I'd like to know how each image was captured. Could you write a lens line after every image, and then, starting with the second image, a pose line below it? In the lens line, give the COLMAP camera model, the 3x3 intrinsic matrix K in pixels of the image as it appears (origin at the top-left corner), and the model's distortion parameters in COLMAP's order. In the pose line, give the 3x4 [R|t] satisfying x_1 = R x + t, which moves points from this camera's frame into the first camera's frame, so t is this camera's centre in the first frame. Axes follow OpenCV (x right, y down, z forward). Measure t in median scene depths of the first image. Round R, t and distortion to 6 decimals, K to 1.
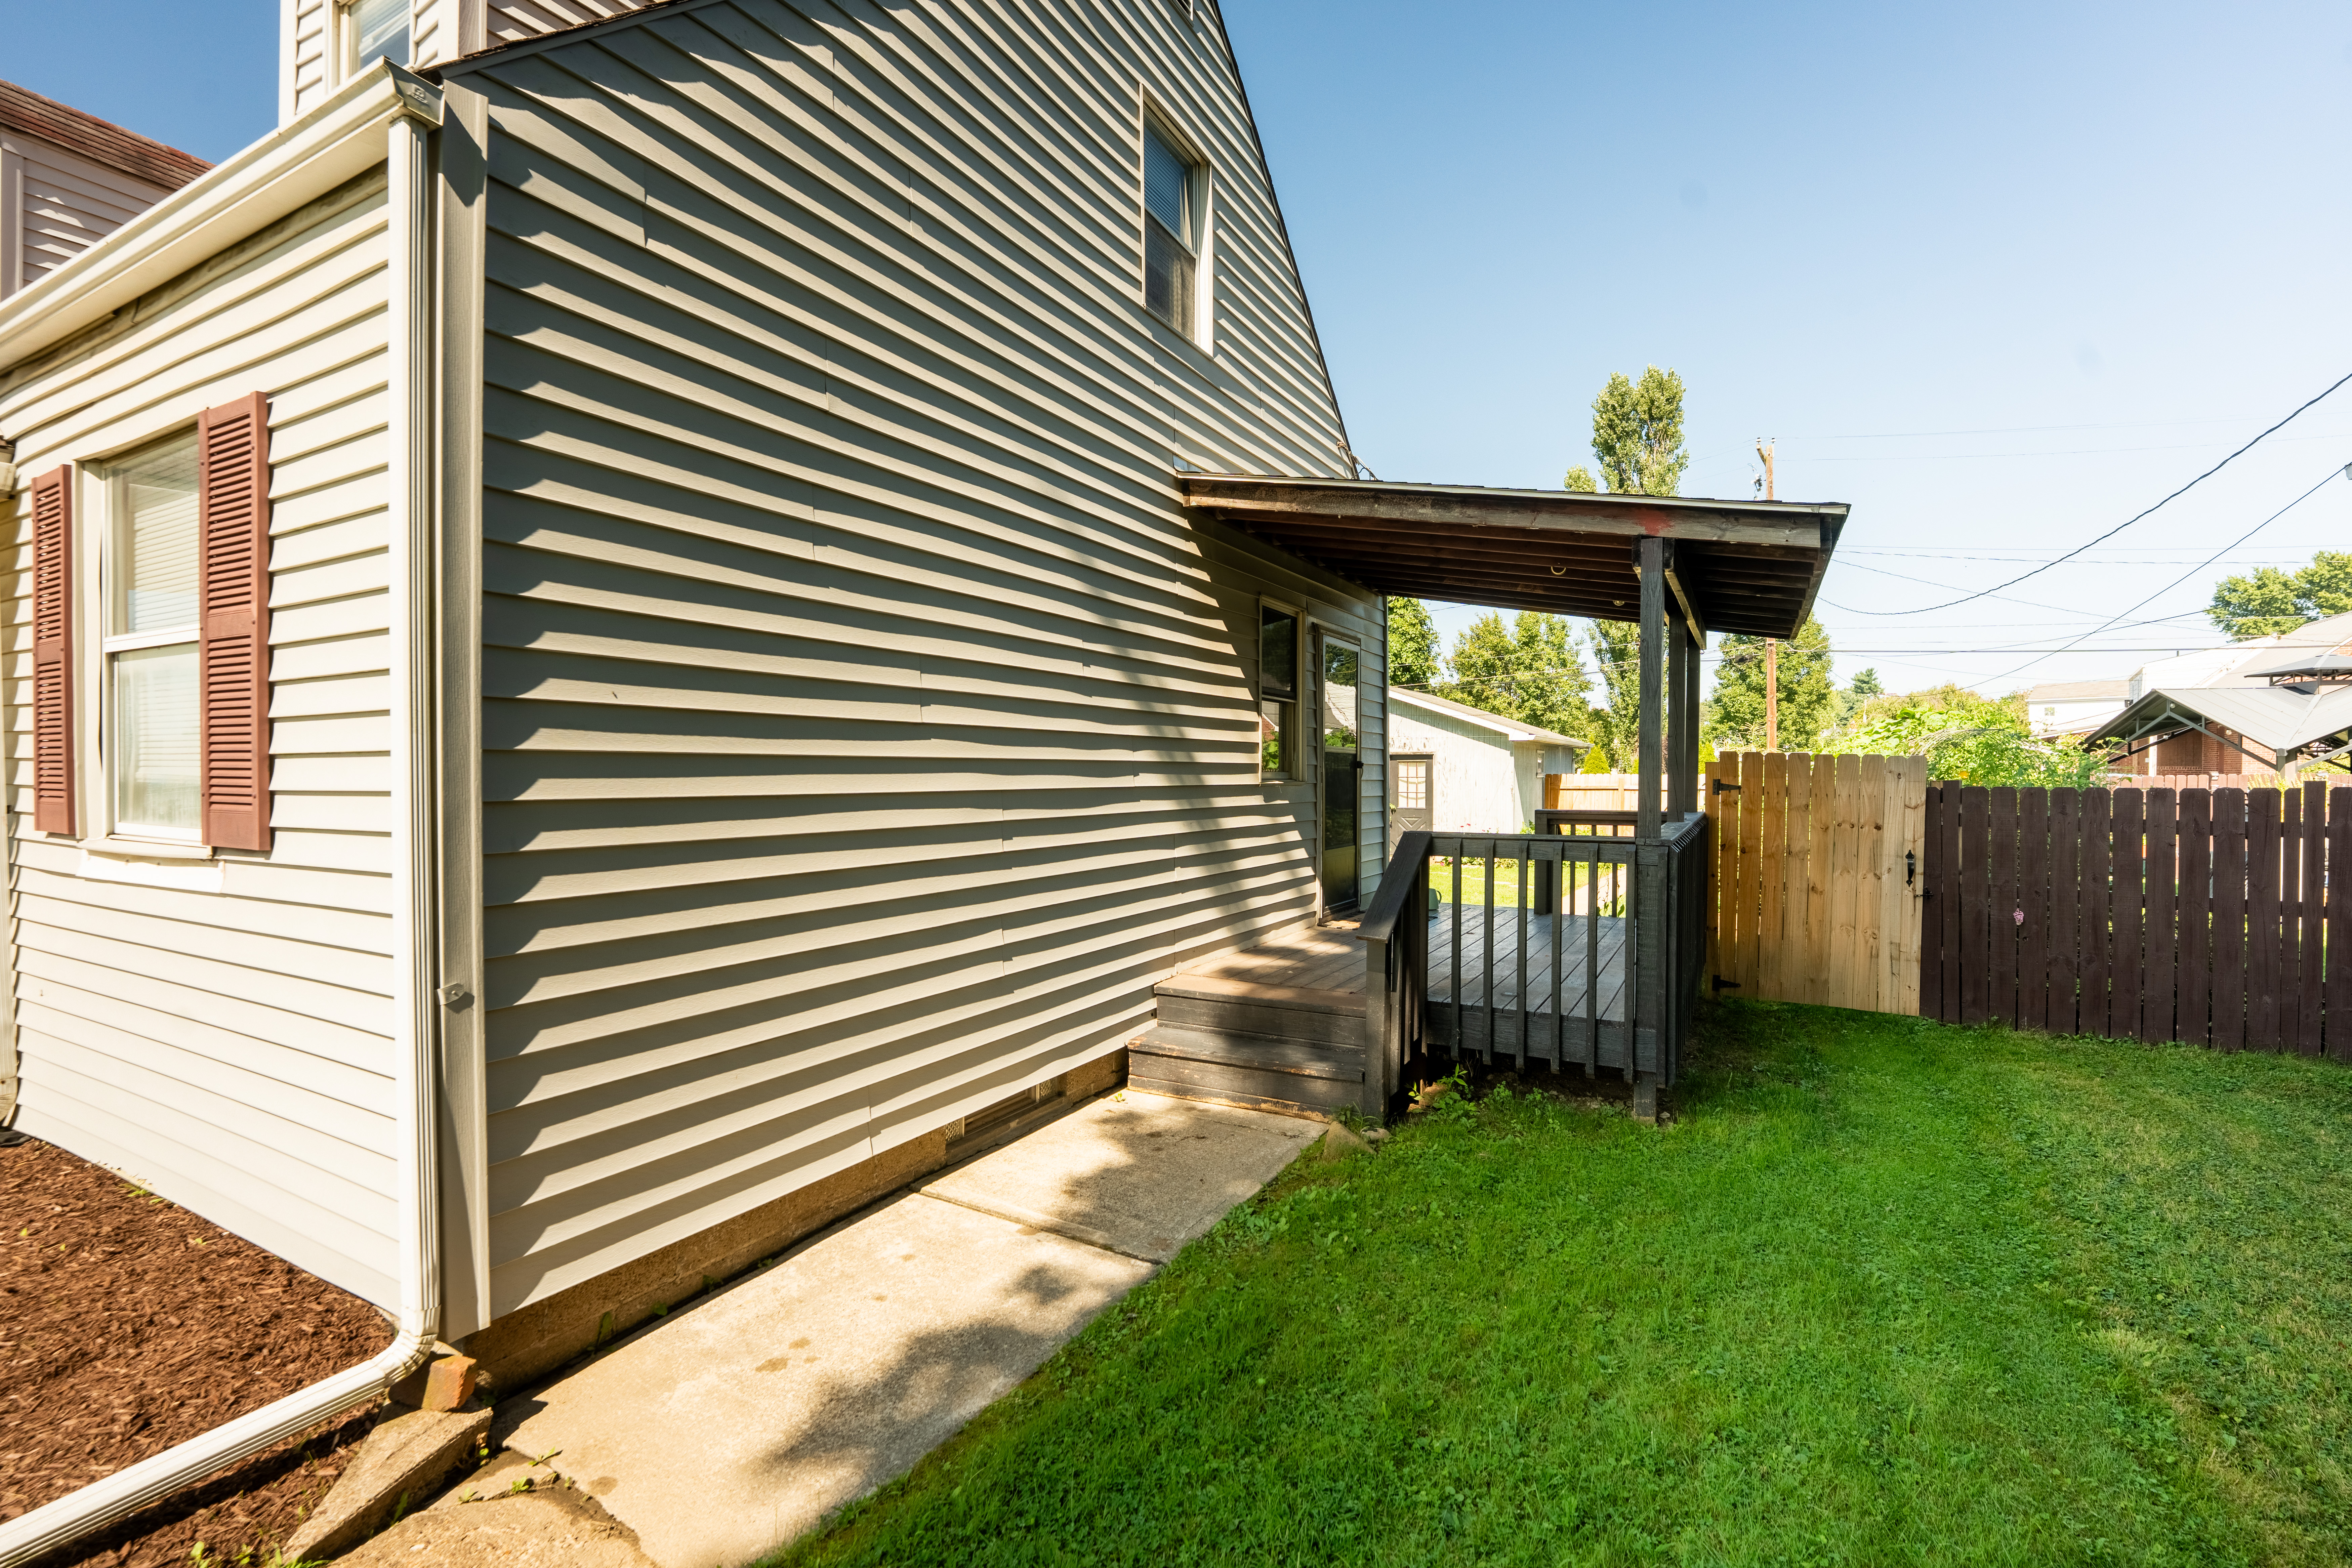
lens RADIAL K [[1055.3, 0, 1182.0], [0, 1055.3, 783.4], [0, 0, 1]] dist [-0.004855, -0.000630]
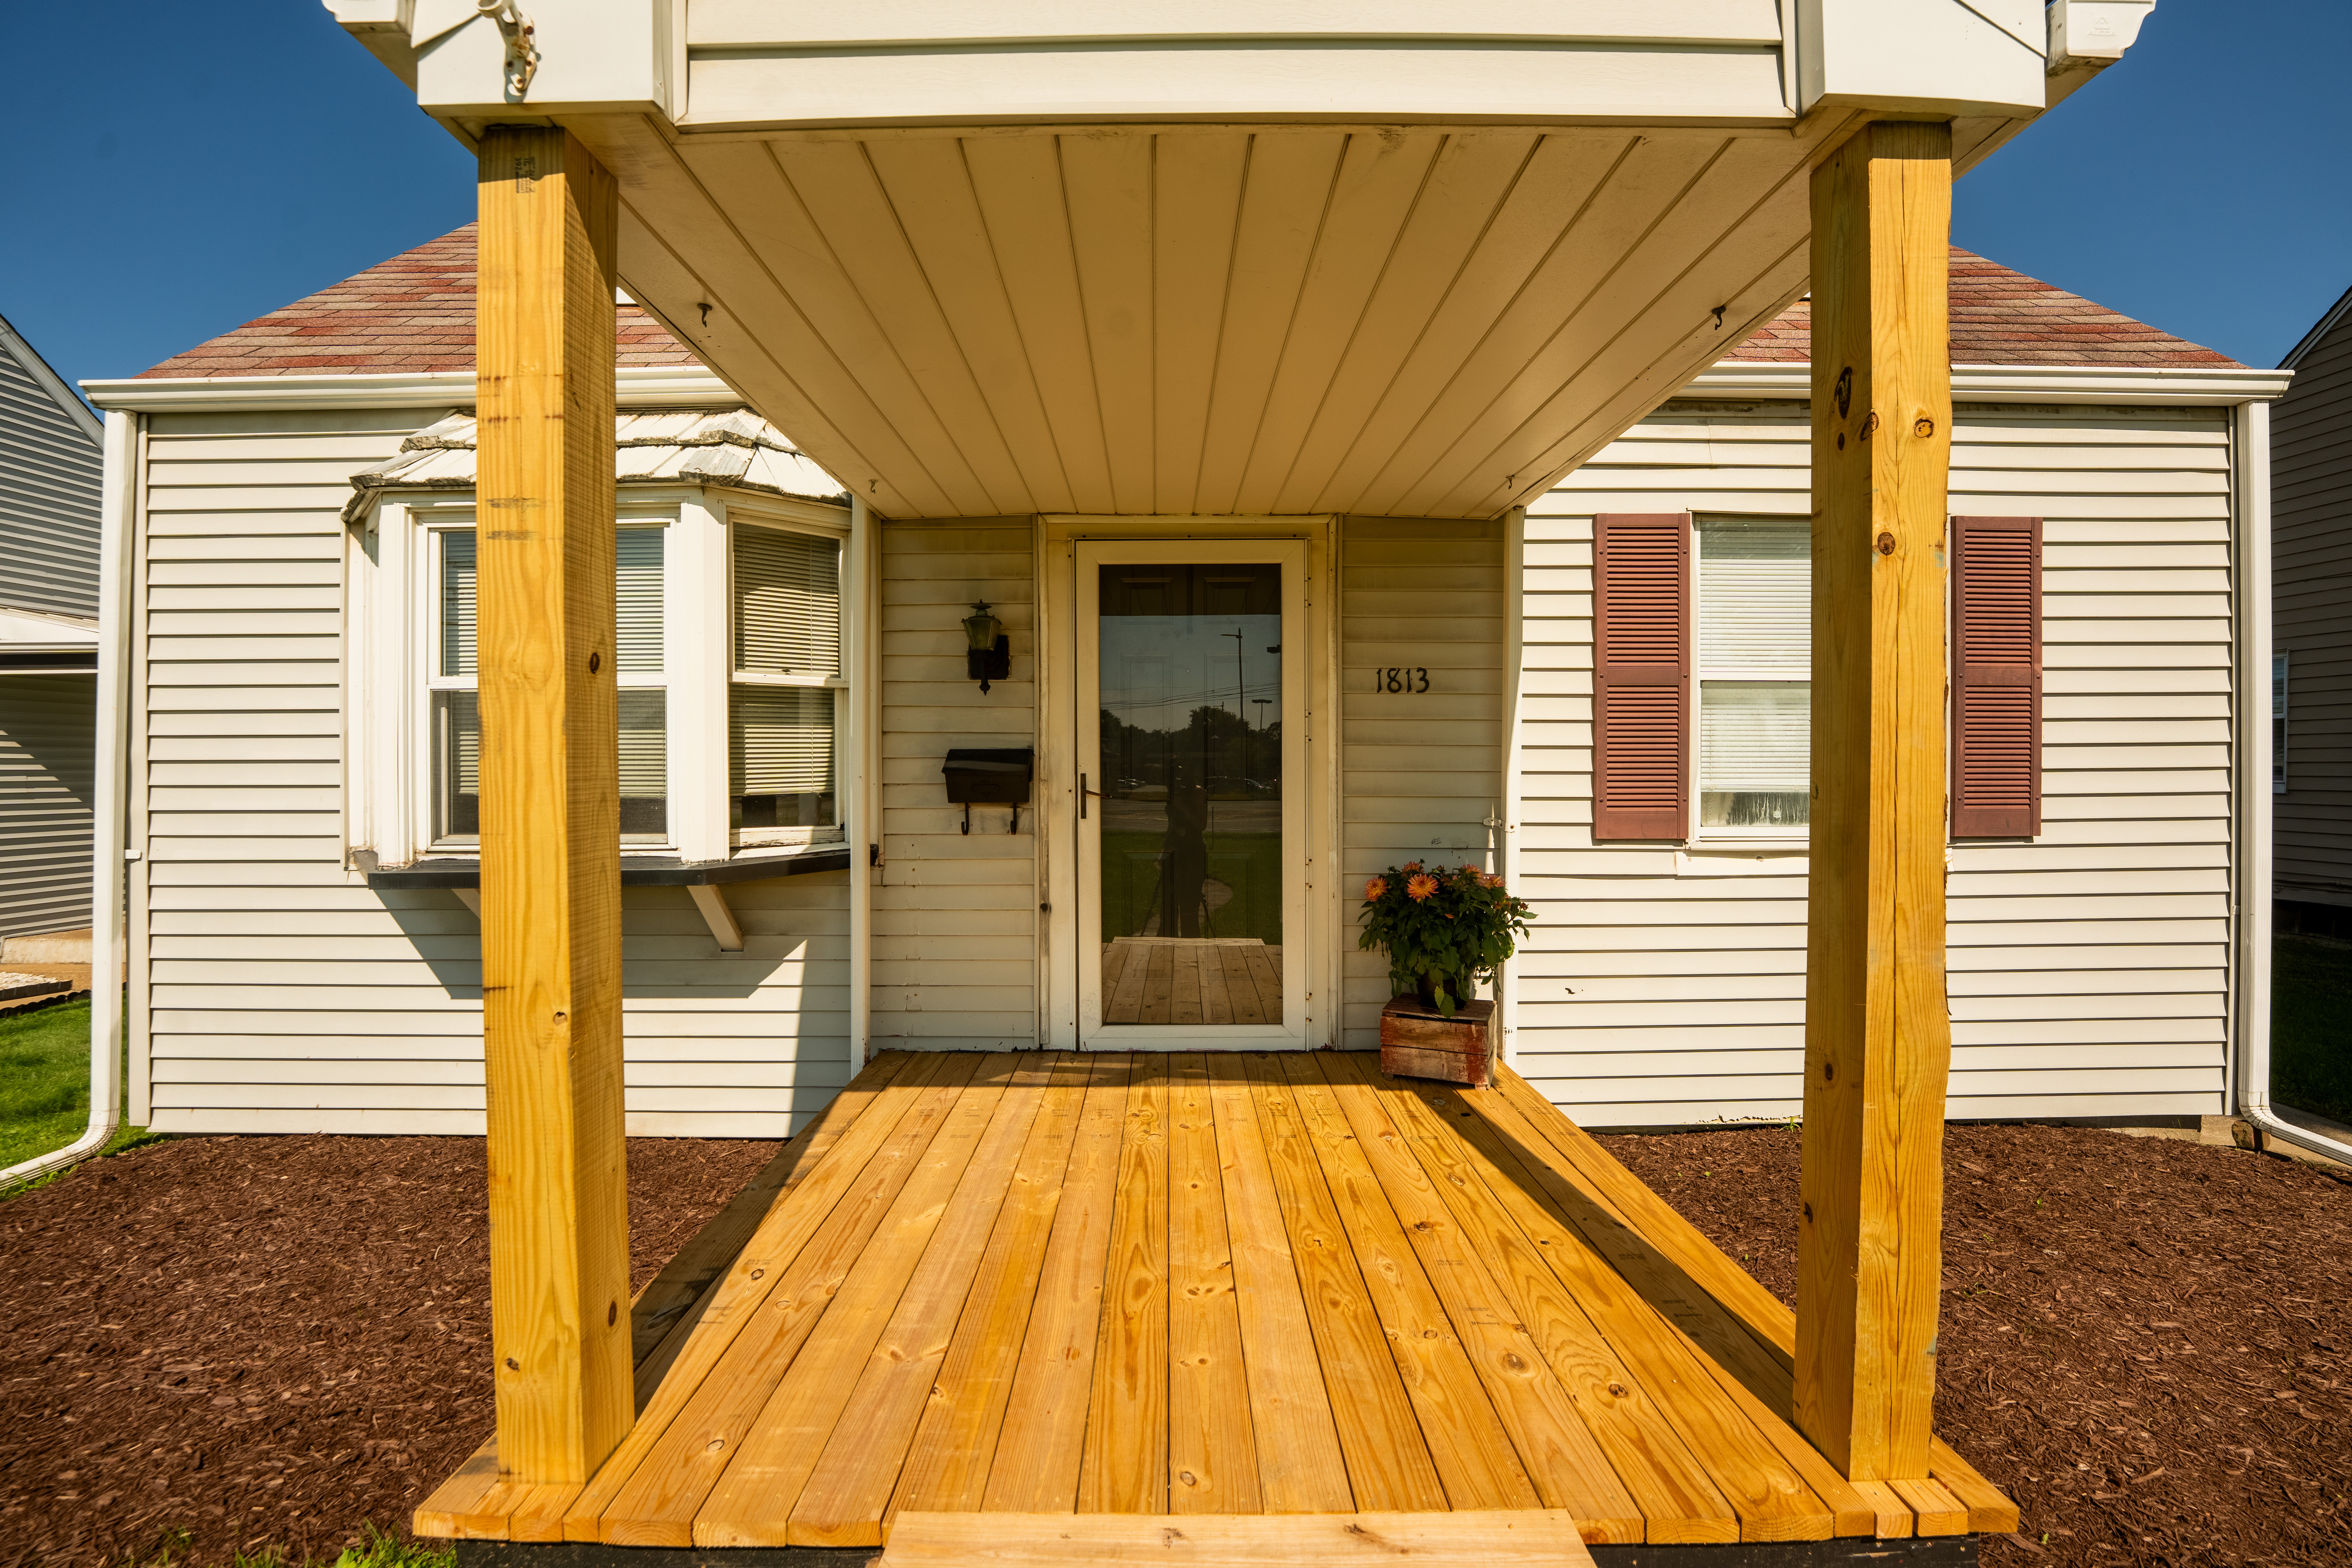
lens RADIAL K [[952.7, 0, 1175.2], [0, 952.7, 782.7], [0, 0, 1]] dist [-0.031840, 0.003913]
pose [[0.879193, -0.013474, 0.476276, -0.200307], [0.012021, 0.999909, 0.006098, -0.002485], [-0.476315, 0.000364, 0.879275, 0.035400]]
